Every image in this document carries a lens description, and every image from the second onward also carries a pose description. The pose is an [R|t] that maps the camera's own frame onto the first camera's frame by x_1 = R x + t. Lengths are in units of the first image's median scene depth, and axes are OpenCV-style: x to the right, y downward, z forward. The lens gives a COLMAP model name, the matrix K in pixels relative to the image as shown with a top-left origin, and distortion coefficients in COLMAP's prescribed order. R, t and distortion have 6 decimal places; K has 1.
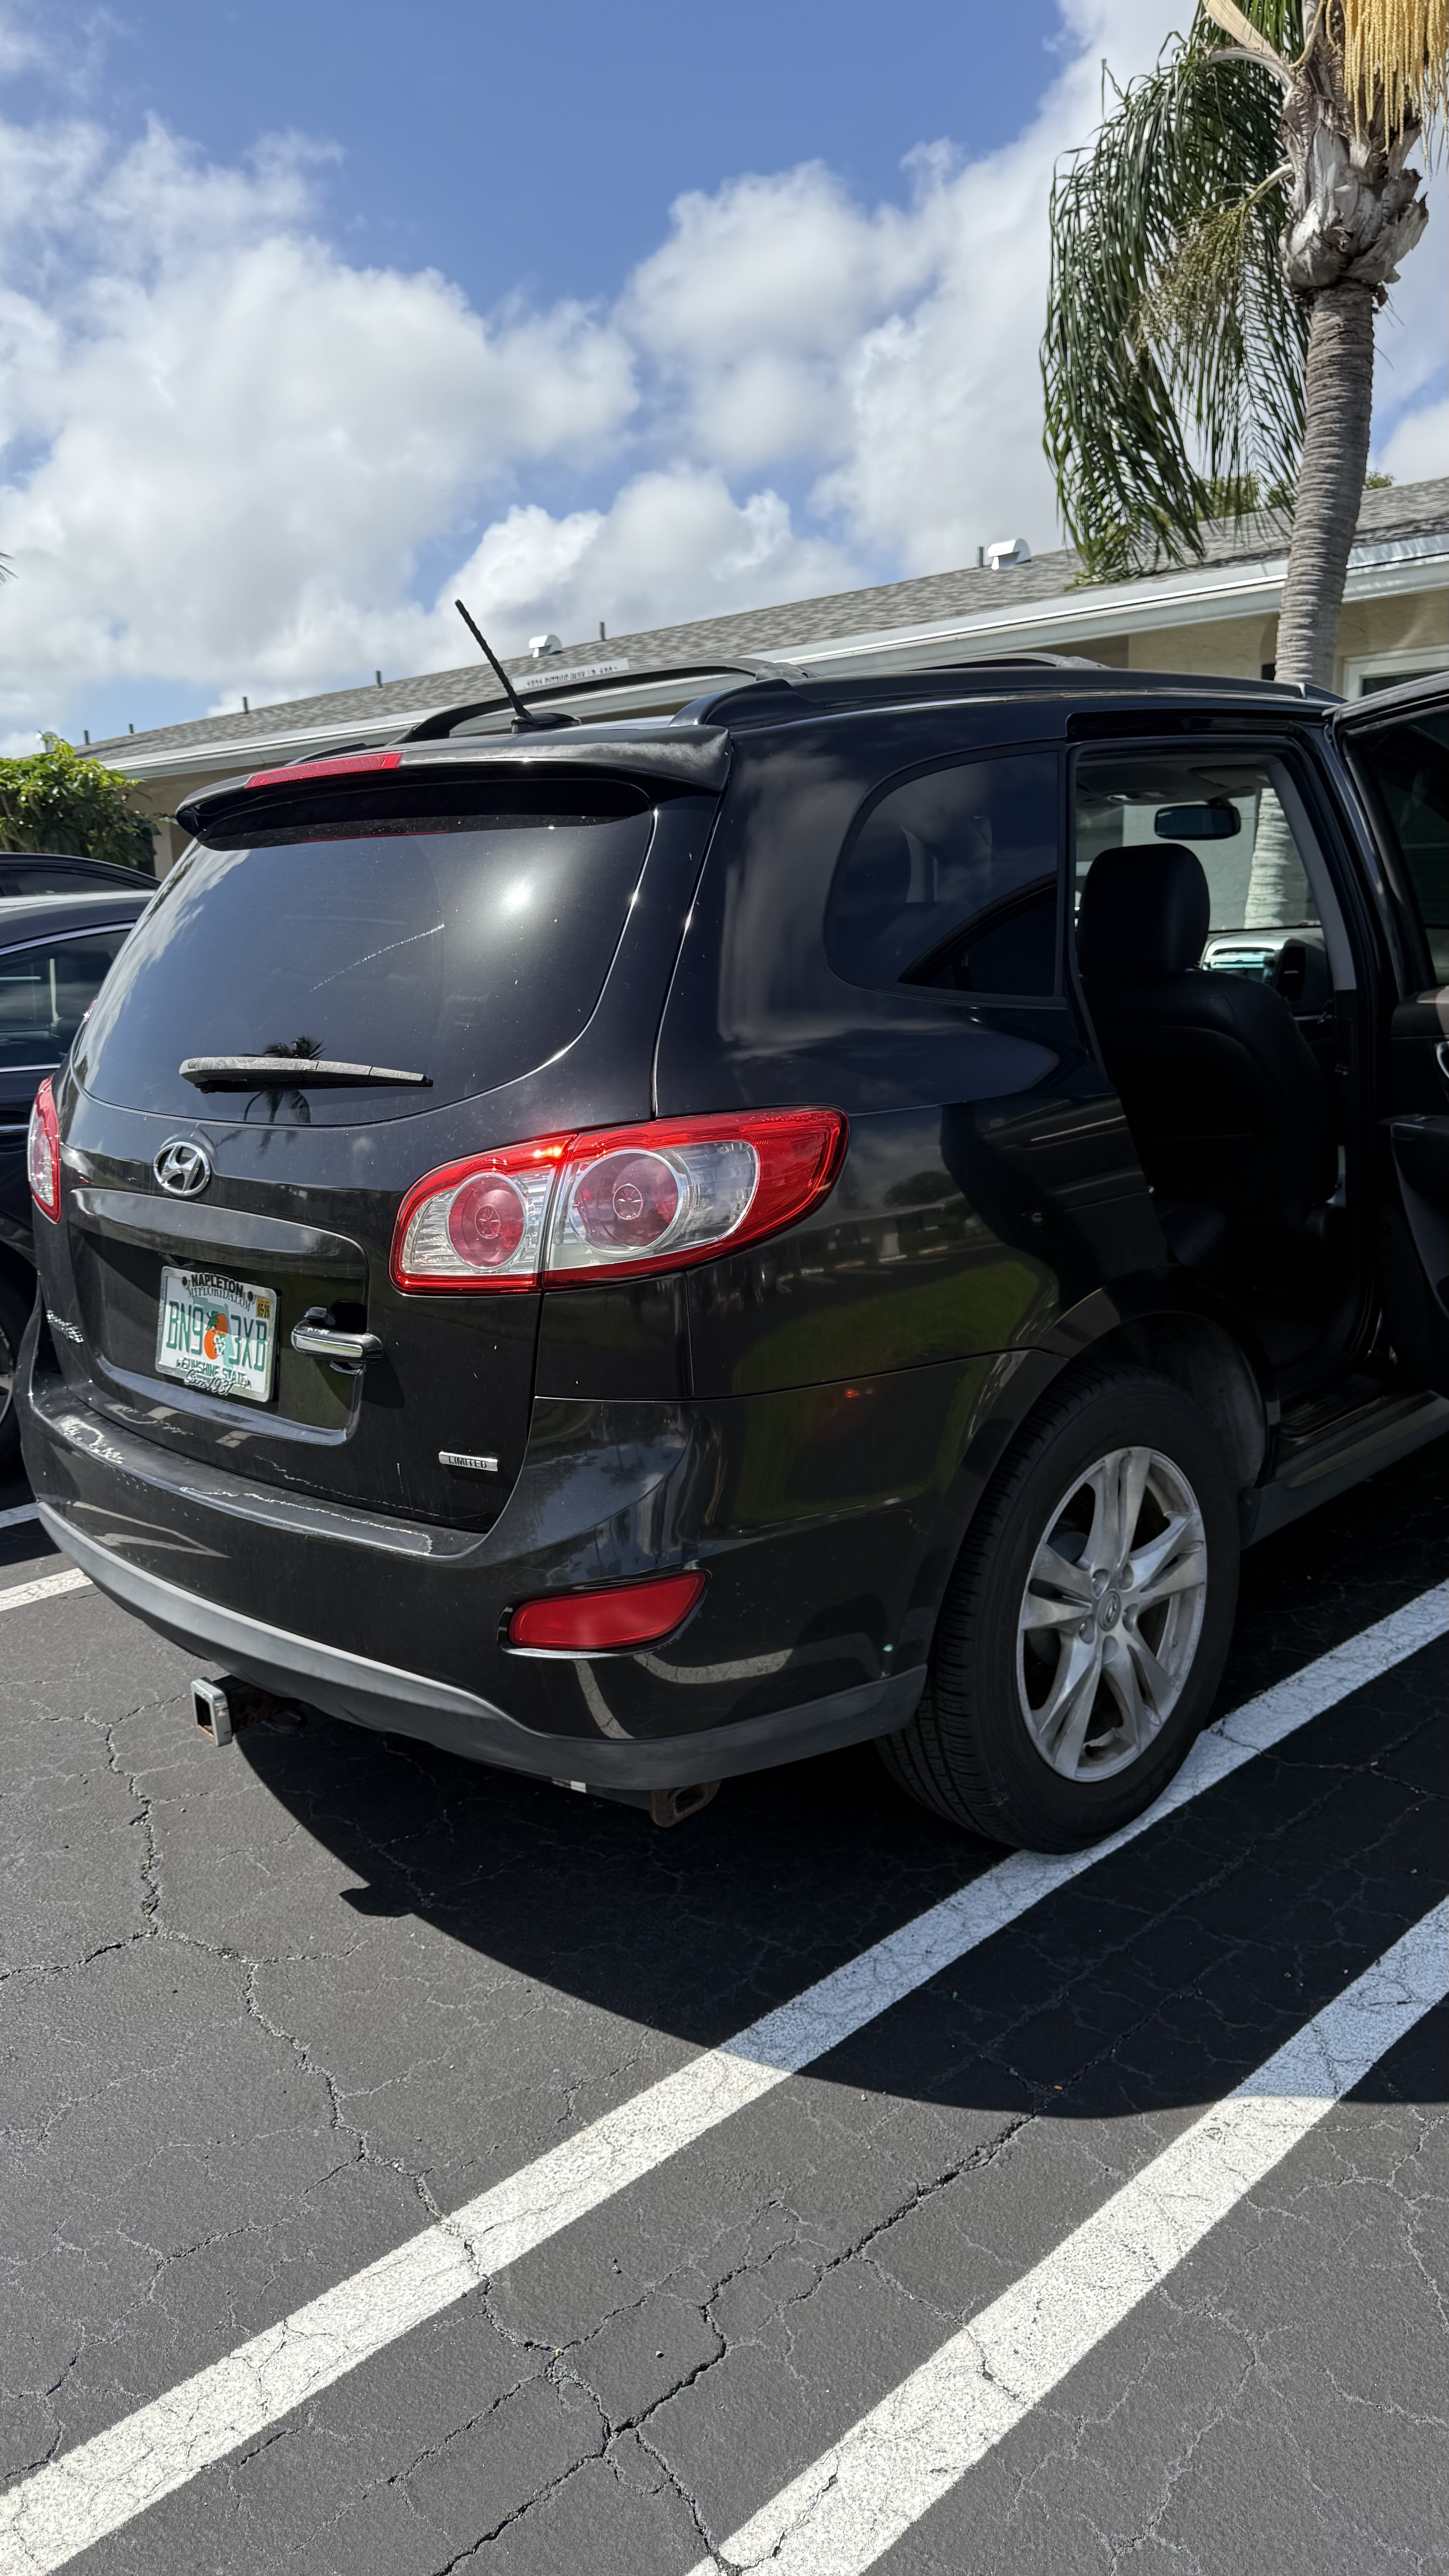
lens RADIAL K [[1894.6, 0, 724.5], [0, 1894.6, 1288.0], [0, 0, 1]] dist [0.065959, -0.051663]
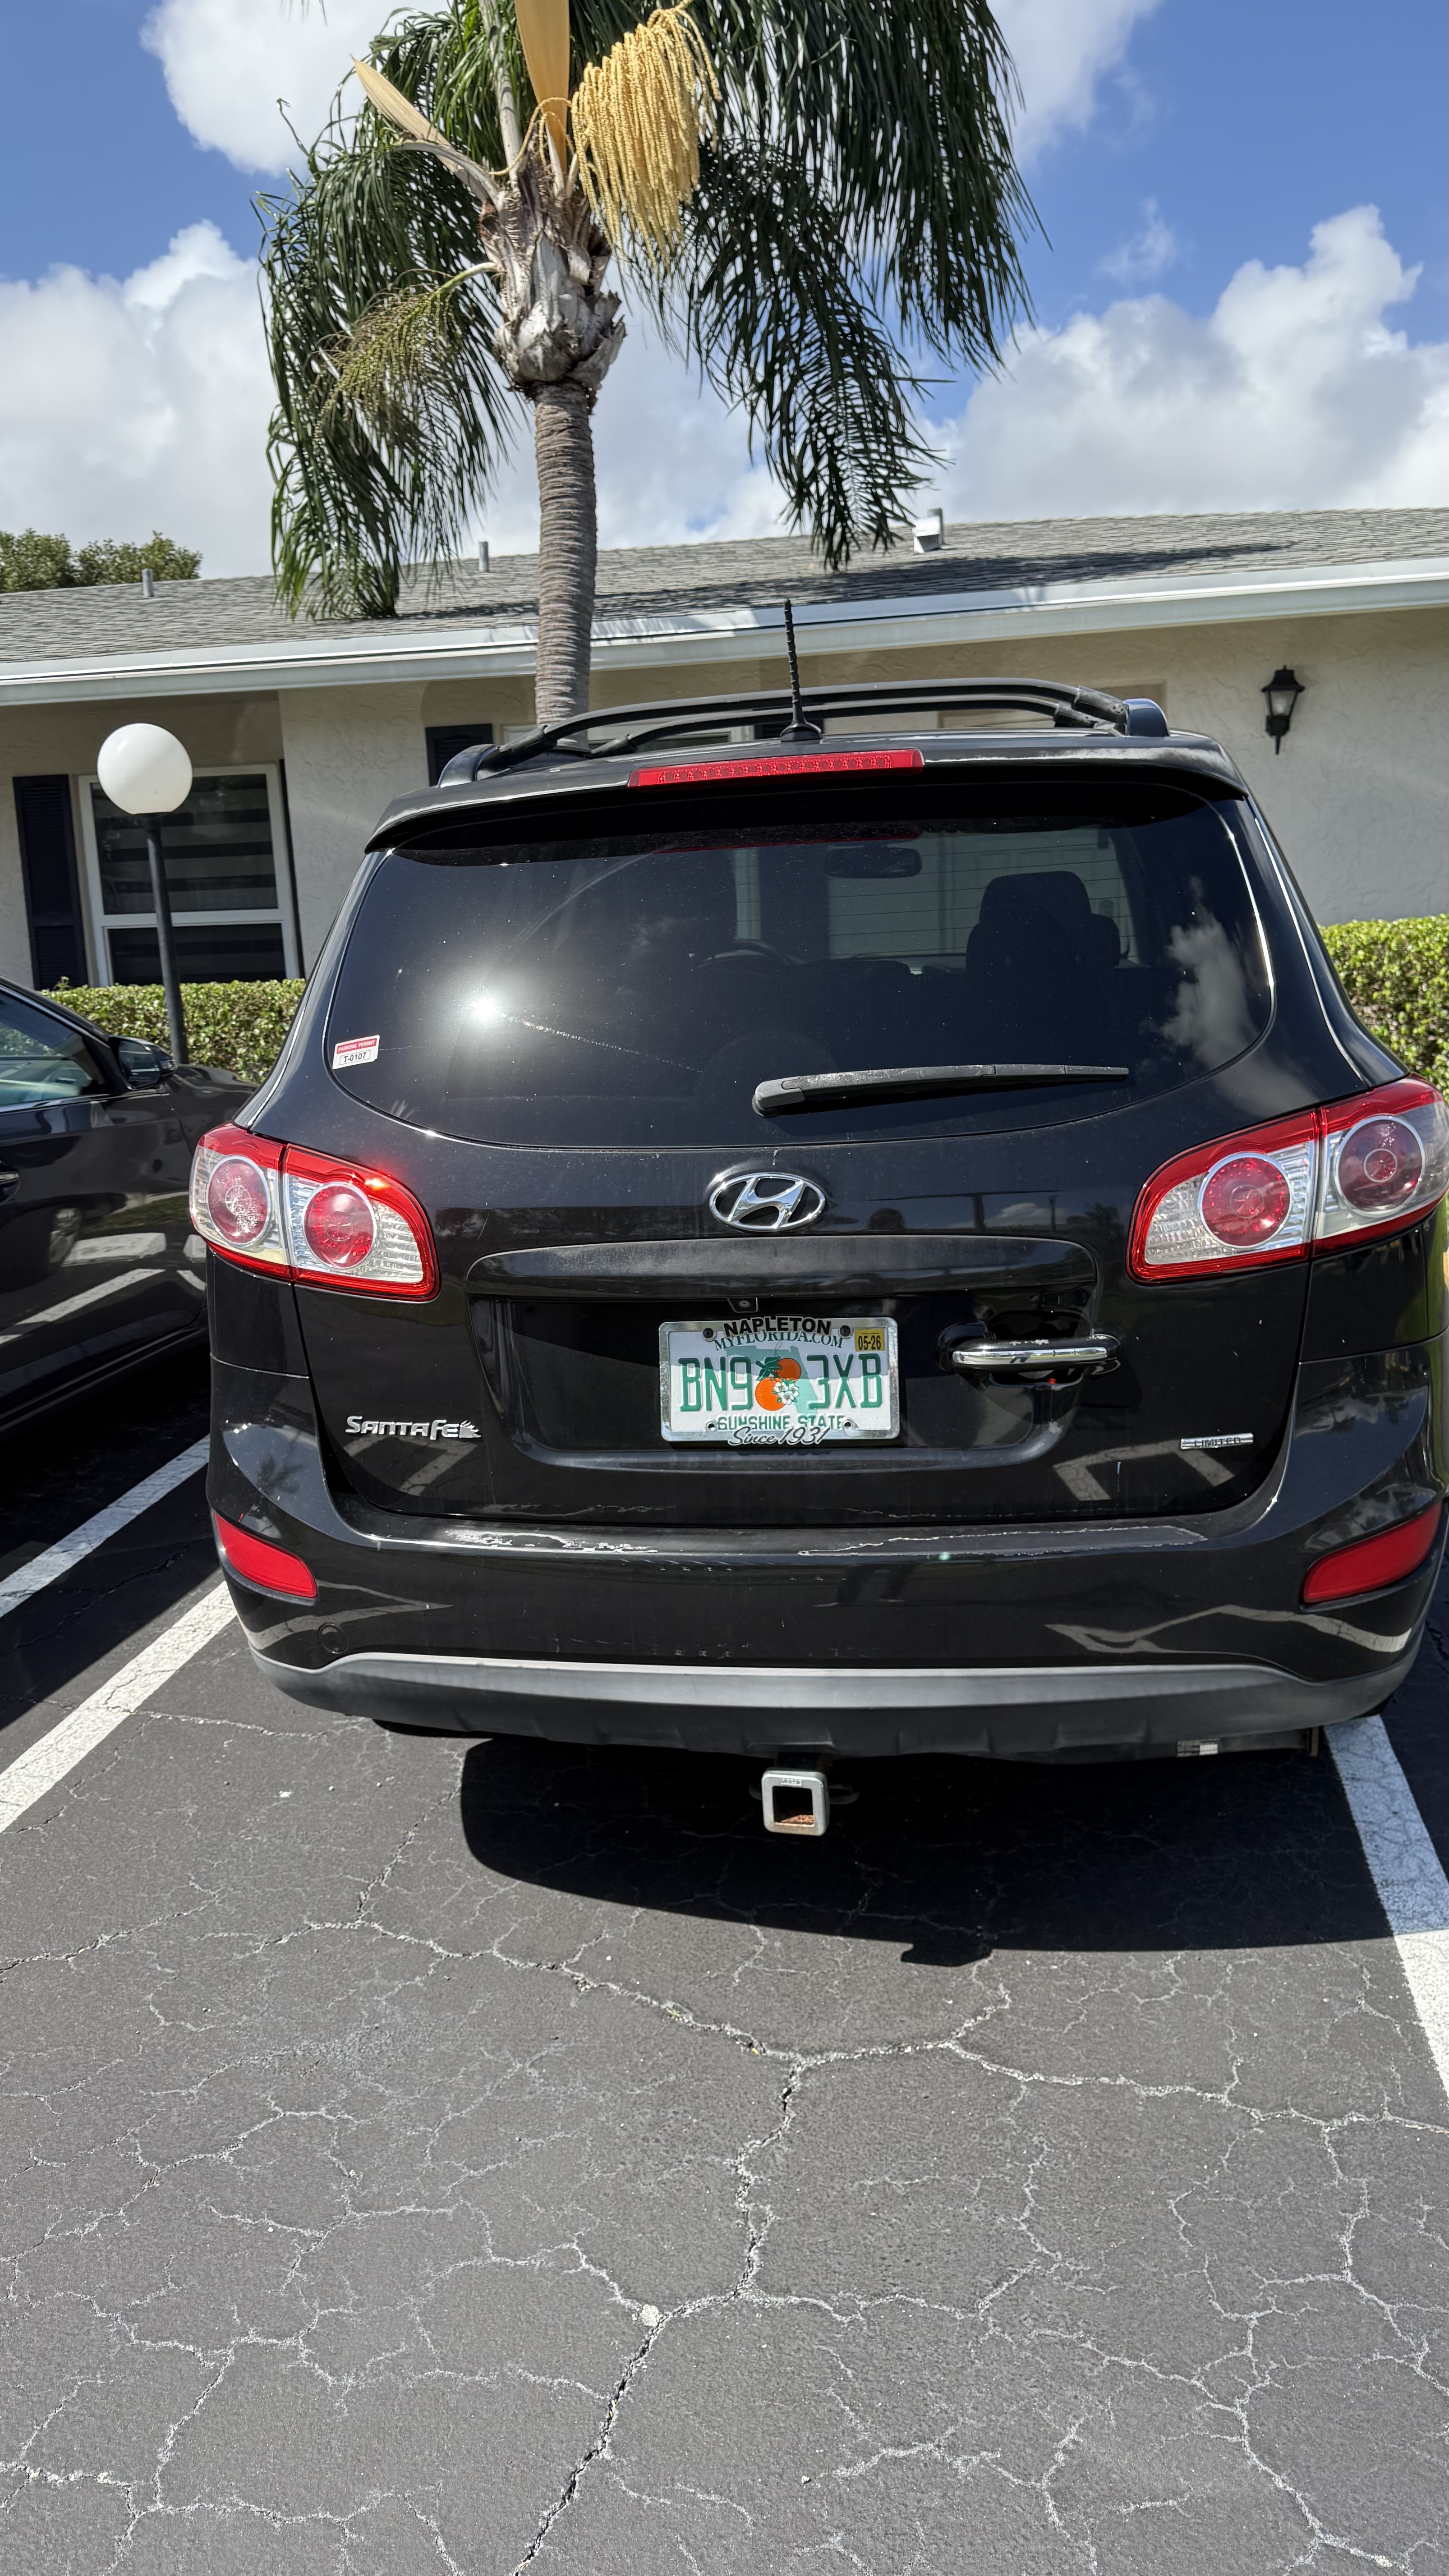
lens RADIAL K [[1894.6, 0, 724.5], [0, 1894.6, 1288.0], [0, 0, 1]] dist [0.065959, -0.051663]
pose [[0.784749, -0.122933, 0.607500, -0.819622], [0.143484, 0.989541, 0.014893, -0.036797], [-0.602977, 0.075479, 0.794180, 0.289952]]
